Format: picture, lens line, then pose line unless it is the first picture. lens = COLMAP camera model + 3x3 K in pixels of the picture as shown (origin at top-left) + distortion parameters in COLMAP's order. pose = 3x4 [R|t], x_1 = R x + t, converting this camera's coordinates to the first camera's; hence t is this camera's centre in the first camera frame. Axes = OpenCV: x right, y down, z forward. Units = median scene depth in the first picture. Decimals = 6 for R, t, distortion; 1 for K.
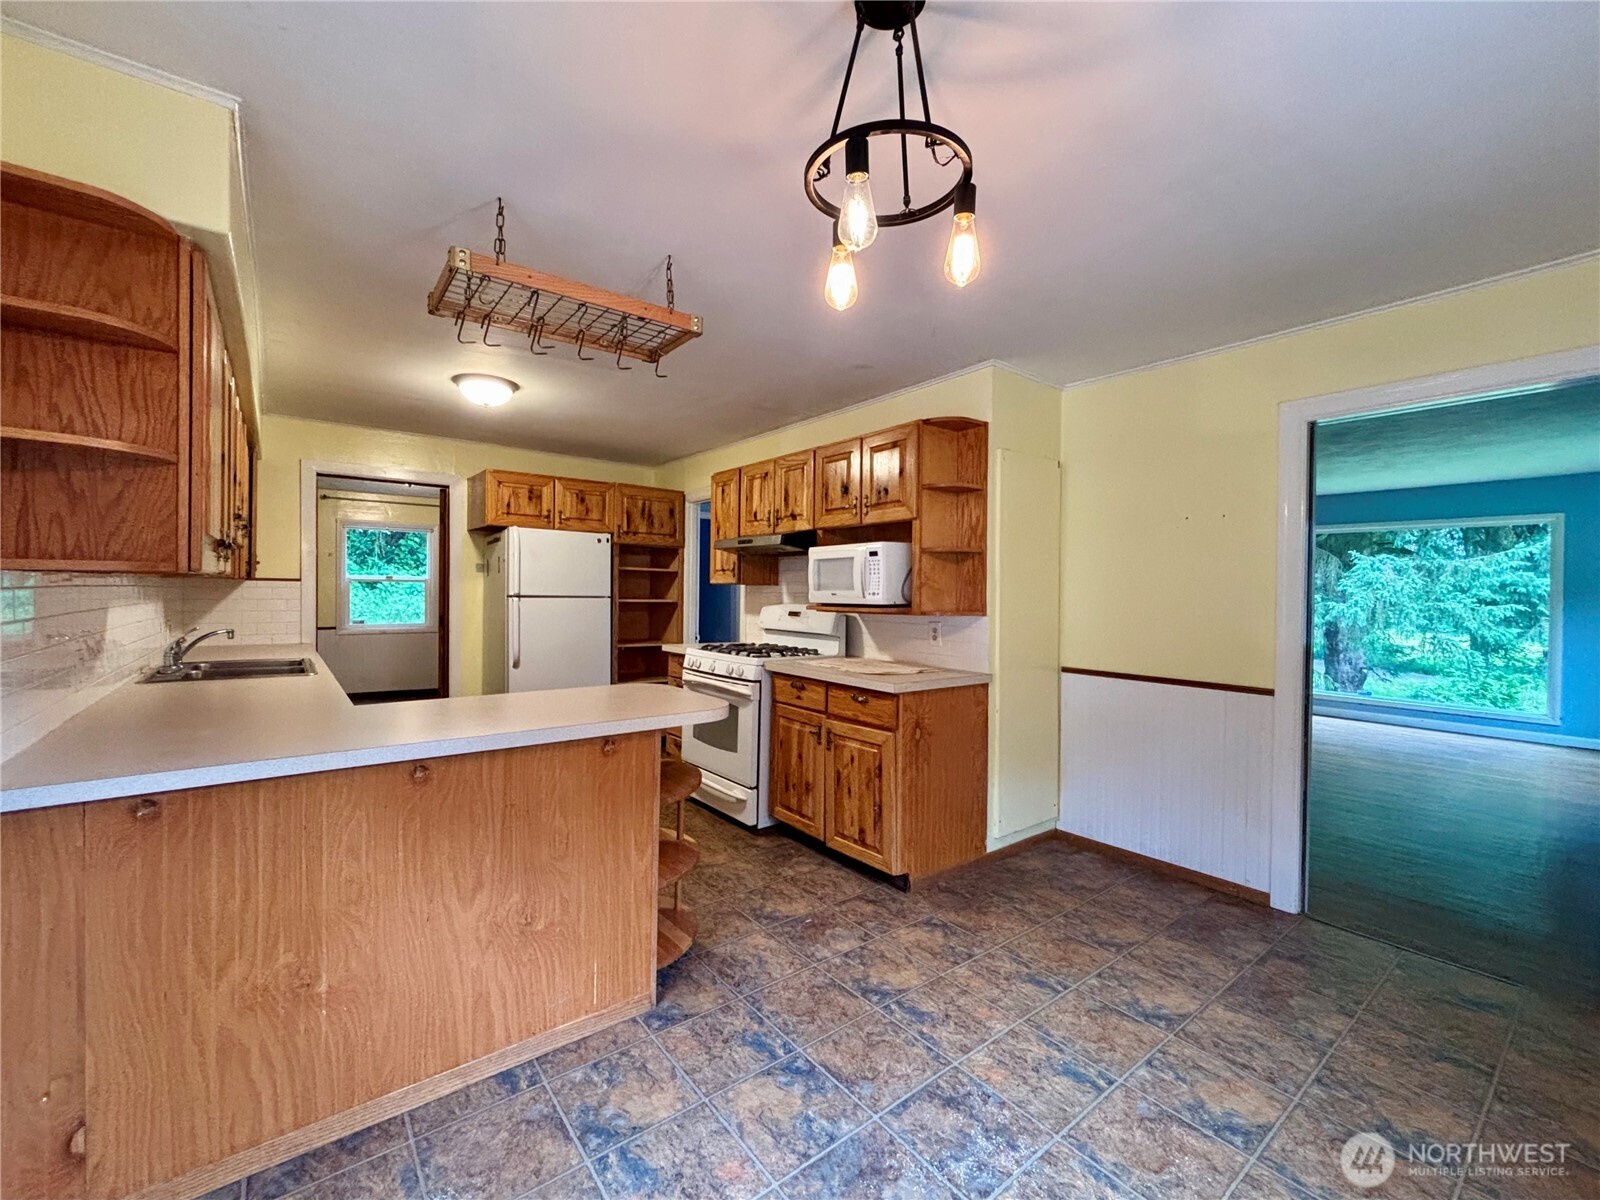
lens RADIAL K [[667.9, 0, 794.0], [0, 667.9, 605.1], [0, 0, 1]] dist [0.002216, 0.000343]
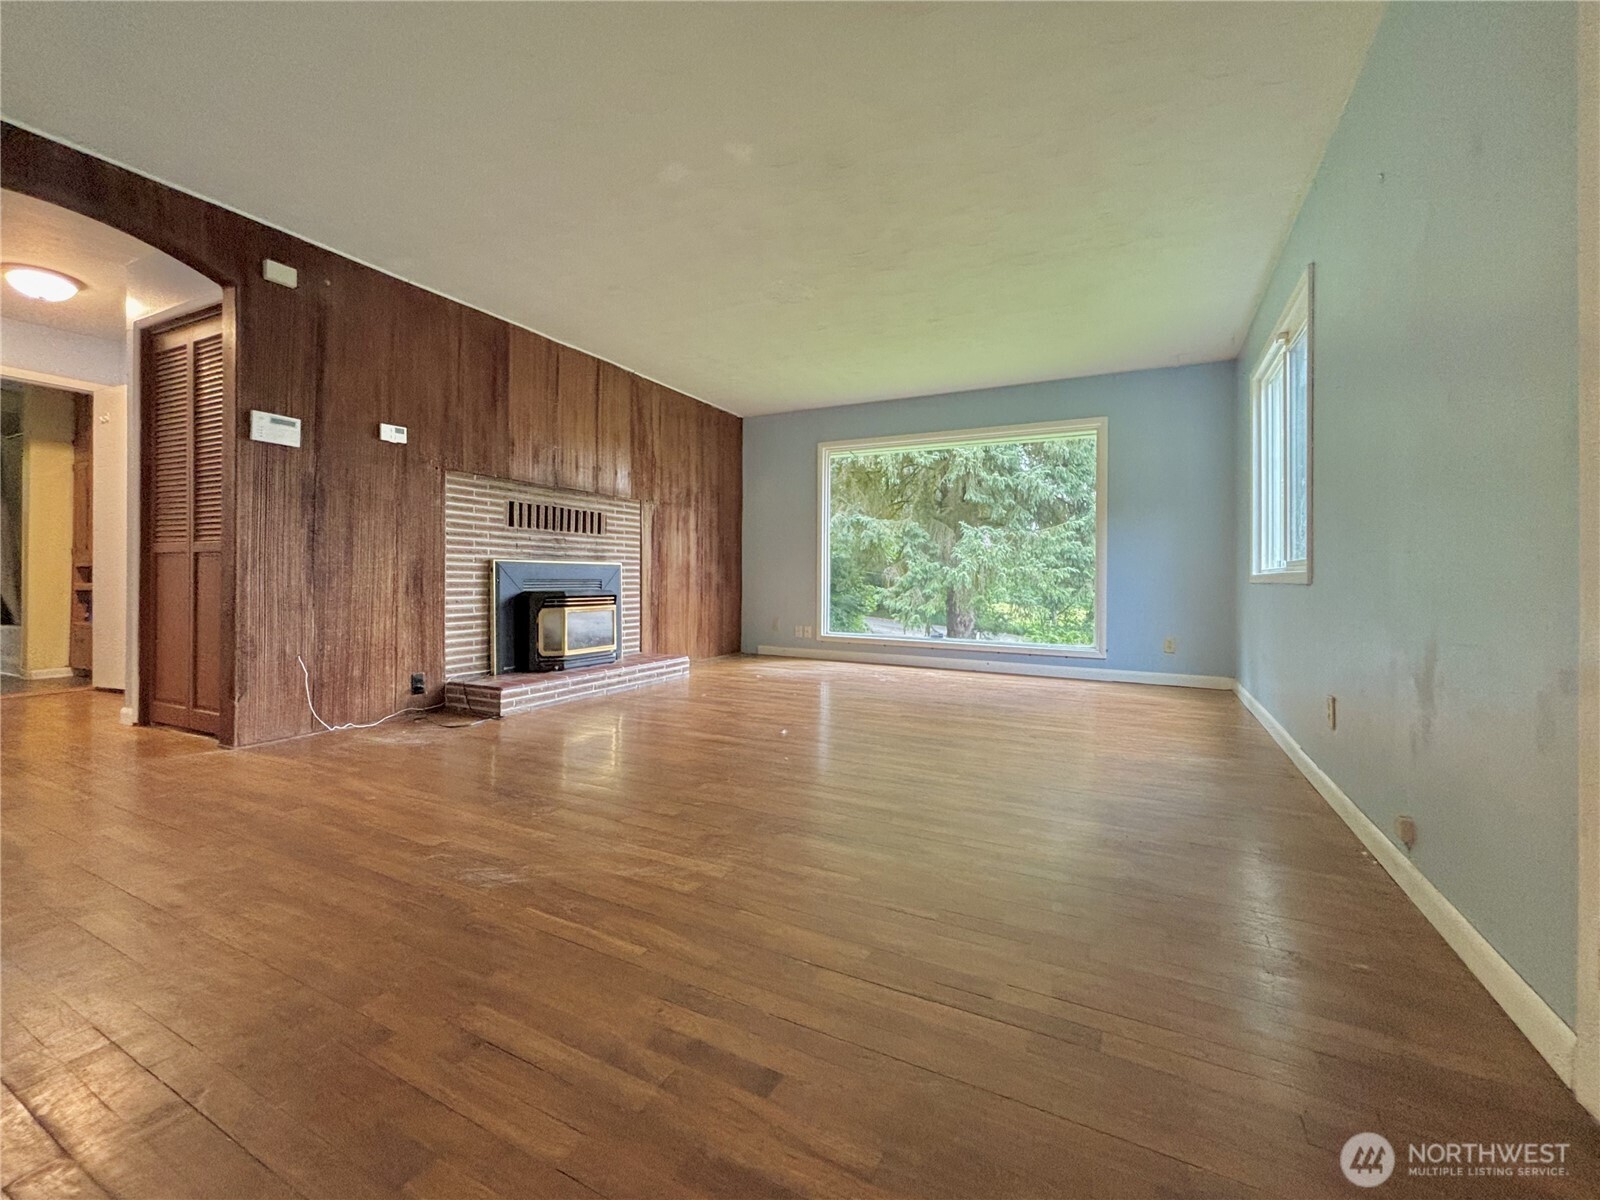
lens RADIAL K [[667.9, 0, 799.6], [0, 667.9, 585.2], [0, 0, 1]] dist [0.002216, 0.000343]
pose [[0.906039, -0.006239, 0.423148, 0.141158], [0.008516, 0.999958, -0.003492, 0.028794], [-0.423108, 0.006767, 0.906054, 0.130137]]
